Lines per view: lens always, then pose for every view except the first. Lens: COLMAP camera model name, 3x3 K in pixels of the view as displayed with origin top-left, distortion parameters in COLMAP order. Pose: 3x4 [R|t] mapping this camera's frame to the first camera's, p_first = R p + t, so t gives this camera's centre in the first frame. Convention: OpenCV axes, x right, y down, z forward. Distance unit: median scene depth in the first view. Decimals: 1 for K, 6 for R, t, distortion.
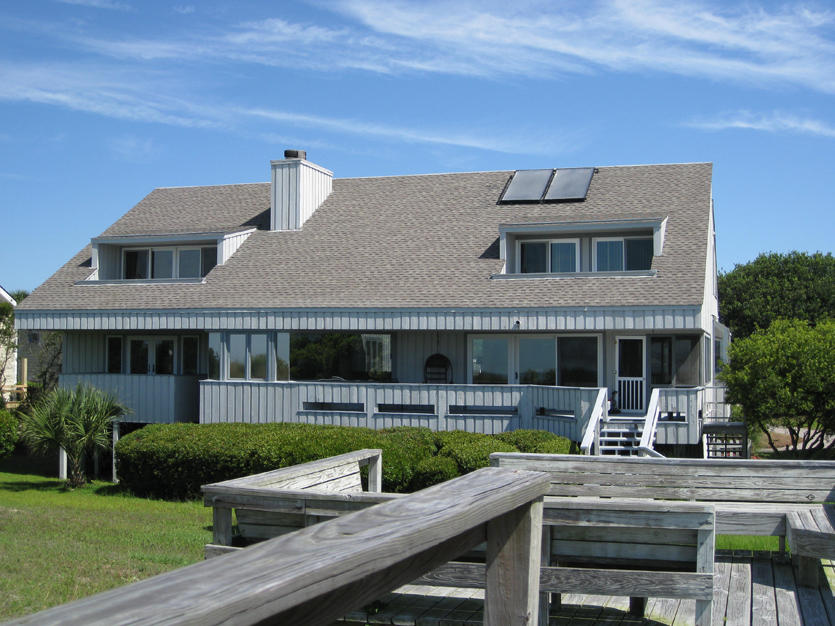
lens RADIAL K [[1118.5, 0, 417.5], [0, 1118.5, 312.9], [0, 0, 1]] dist [-0.174132, 0.000000]
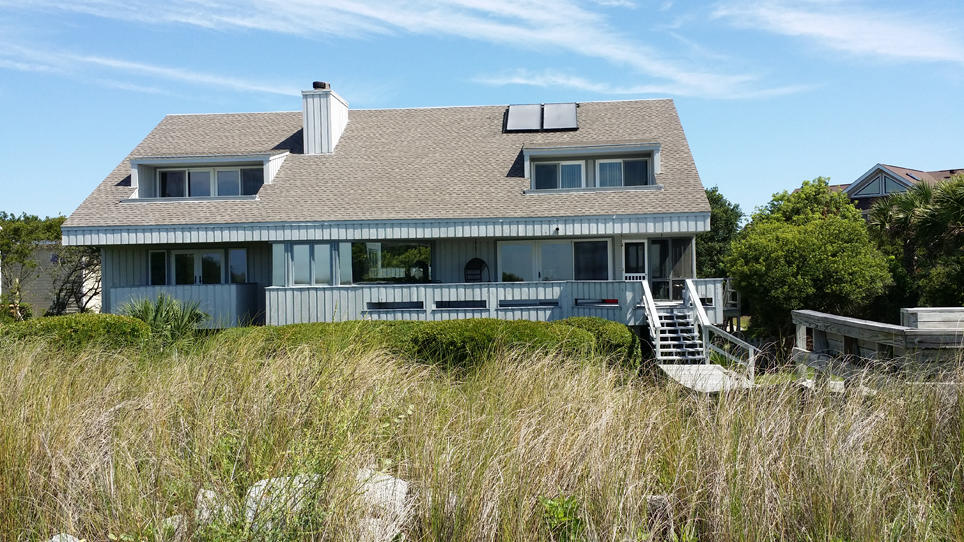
lens RADIAL K [[930.0, 0, 482.4], [0, 930.0, 274.9], [0, 0, 1]] dist [-0.007511, 0.000000]
pose [[0.965869, -0.026723, 0.257649, -0.214990], [0.016537, 0.998997, 0.041619, 0.012886], [-0.258503, -0.035938, 0.965342, 0.046474]]
